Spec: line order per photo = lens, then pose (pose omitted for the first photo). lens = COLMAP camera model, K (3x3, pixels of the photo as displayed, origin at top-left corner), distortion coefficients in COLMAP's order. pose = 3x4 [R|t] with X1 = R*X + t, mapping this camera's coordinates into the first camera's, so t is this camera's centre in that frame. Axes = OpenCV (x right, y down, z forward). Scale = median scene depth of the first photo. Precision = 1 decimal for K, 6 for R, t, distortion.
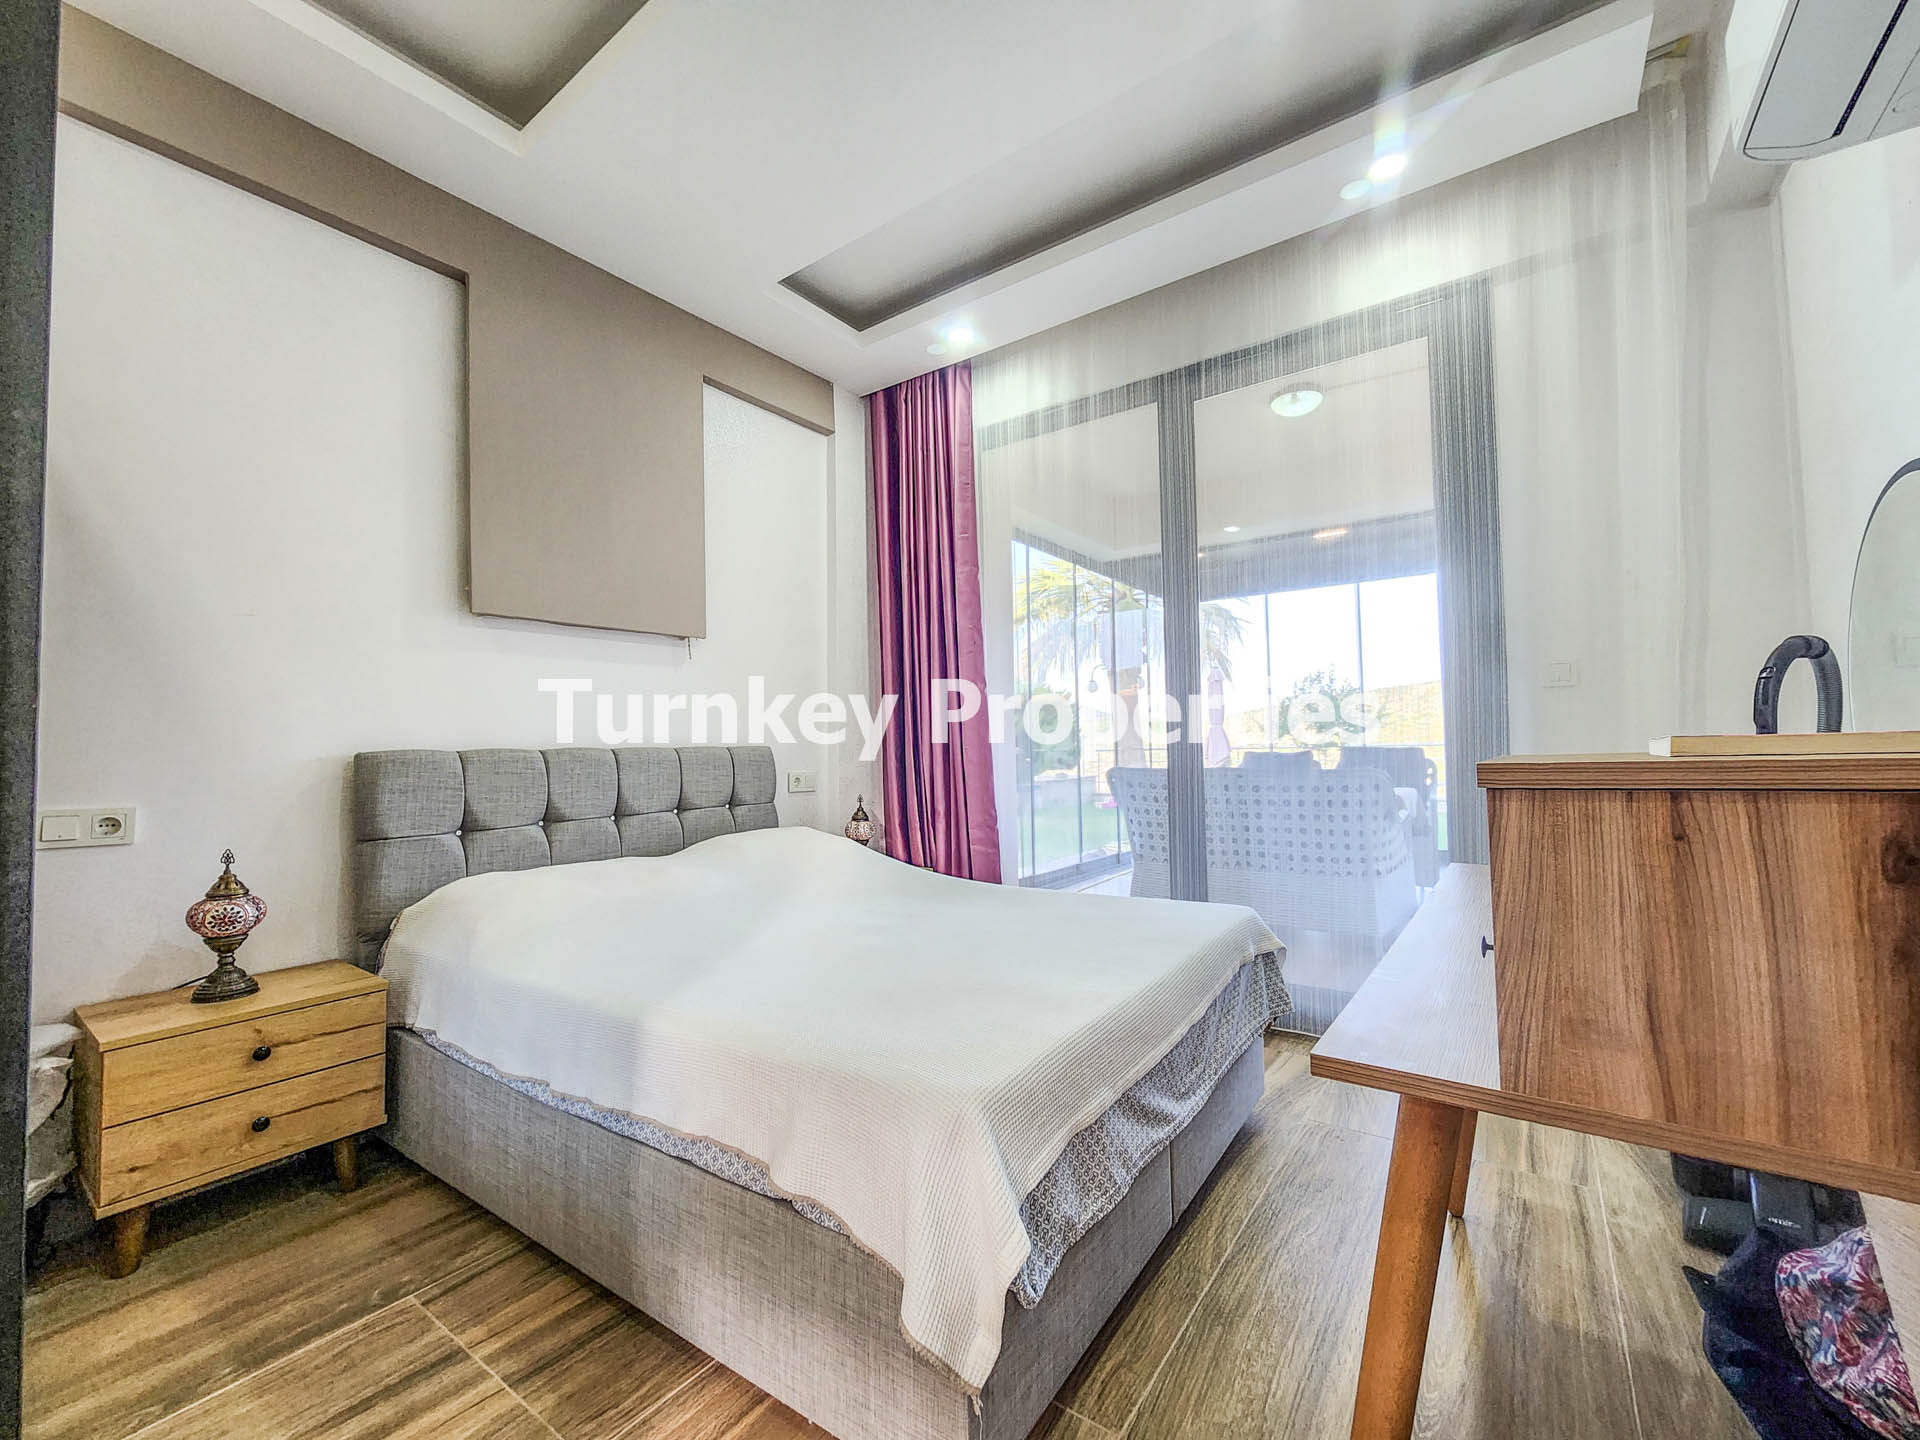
lens RADIAL K [[788.1, 0, 959.4], [0, 788.1, 727.7], [0, 0, 1]] dist [0.001987, -0.000293]
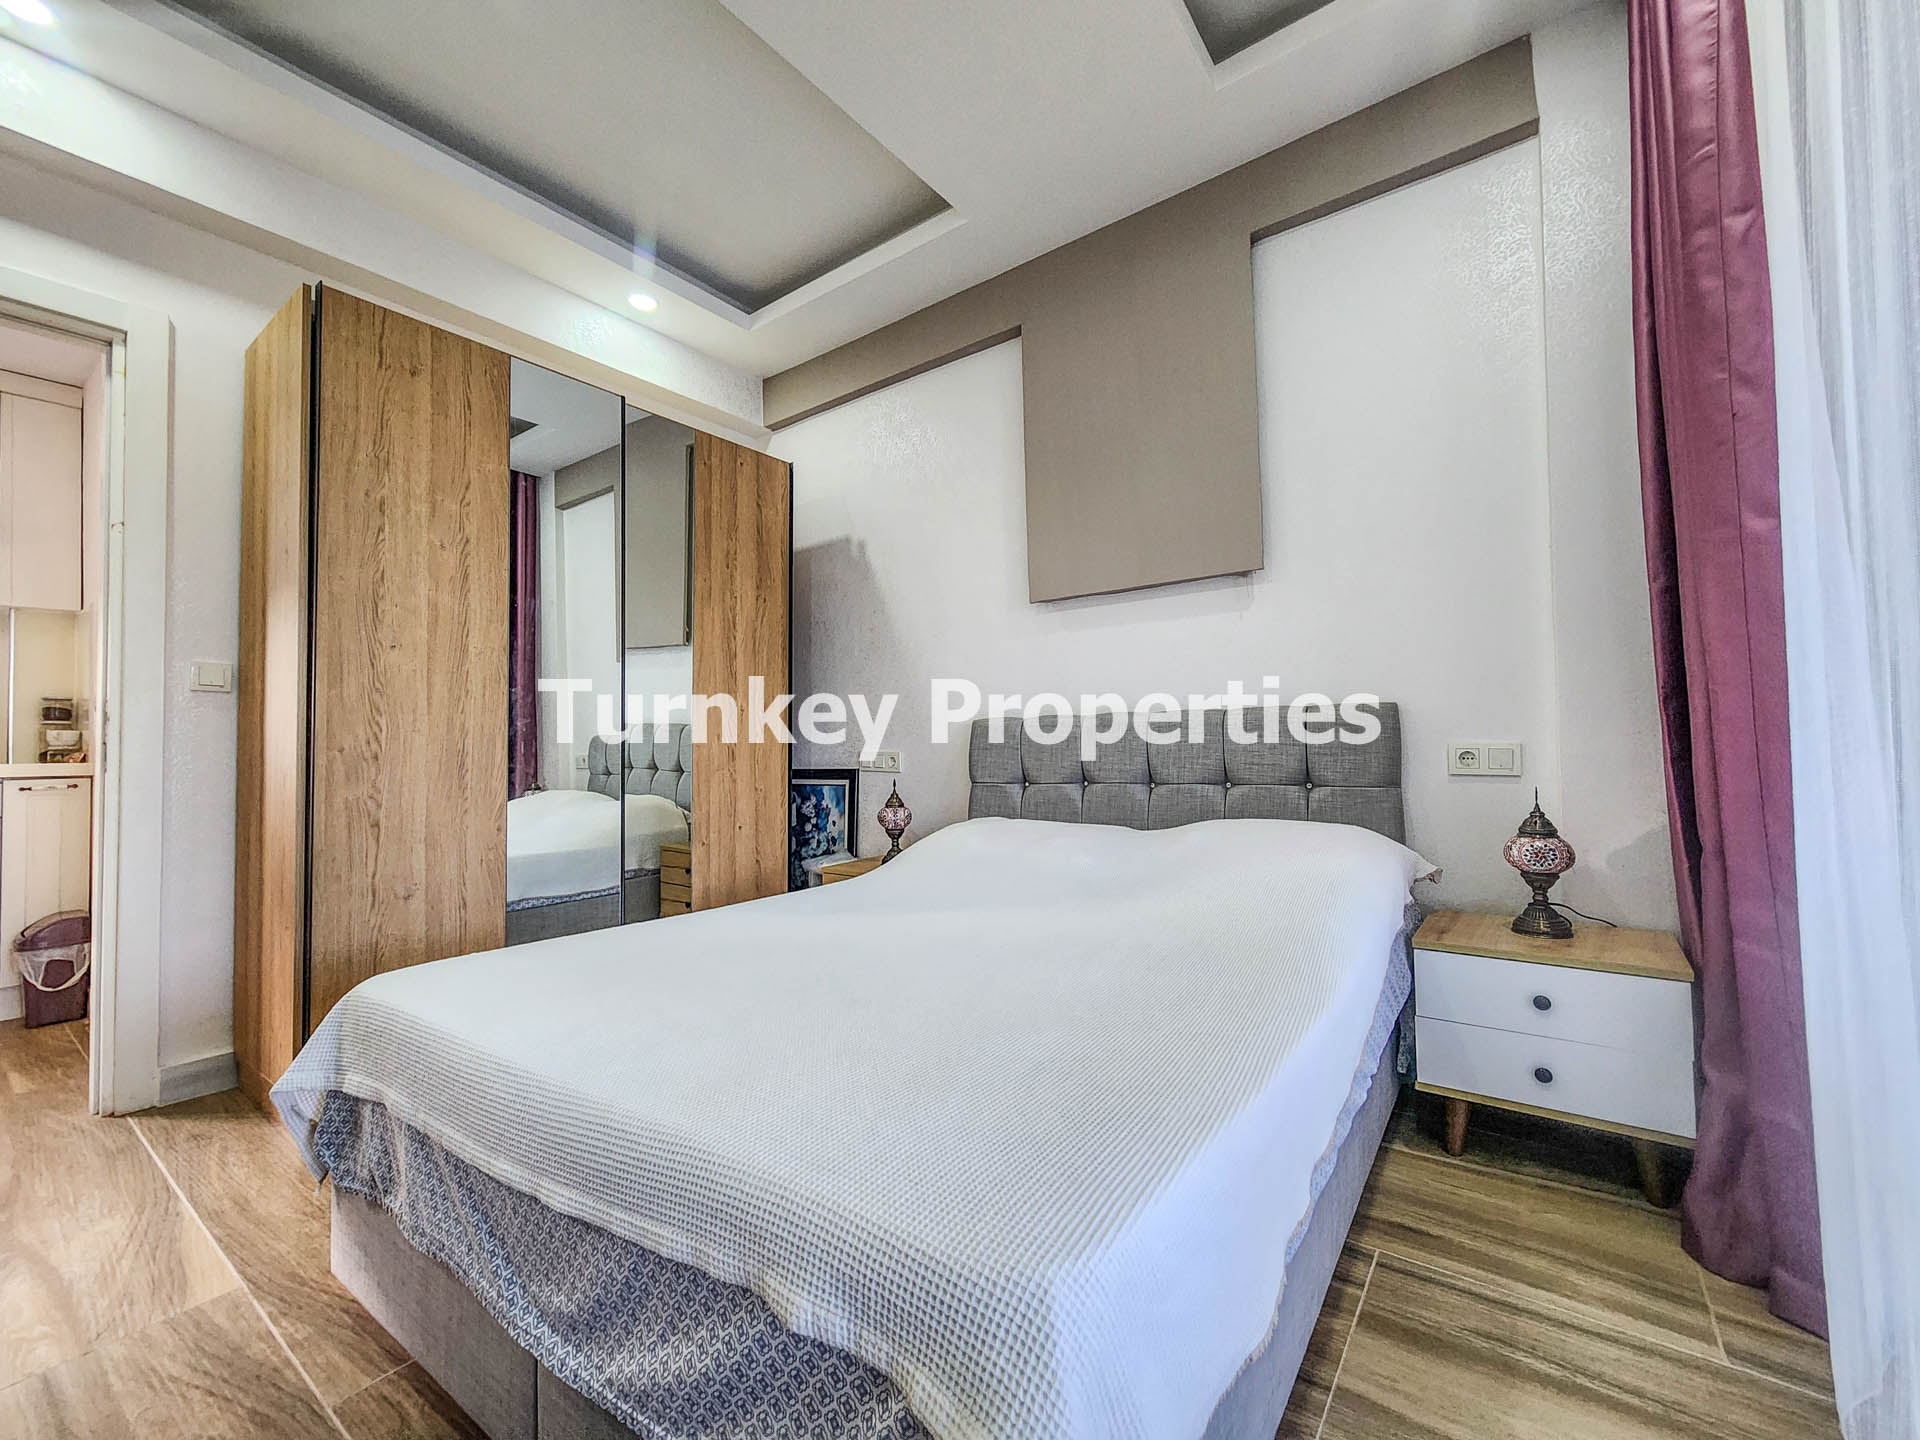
lens RADIAL K [[788.1, 0, 957.0], [0, 788.1, 704.1], [0, 0, 1]] dist [0.001987, -0.000293]
pose [[0.001147, -0.013090, -0.999914, 0.594645], [0.055814, 0.998356, -0.013006, 0.017960], [0.998441, -0.055795, 0.001875, 0.889754]]
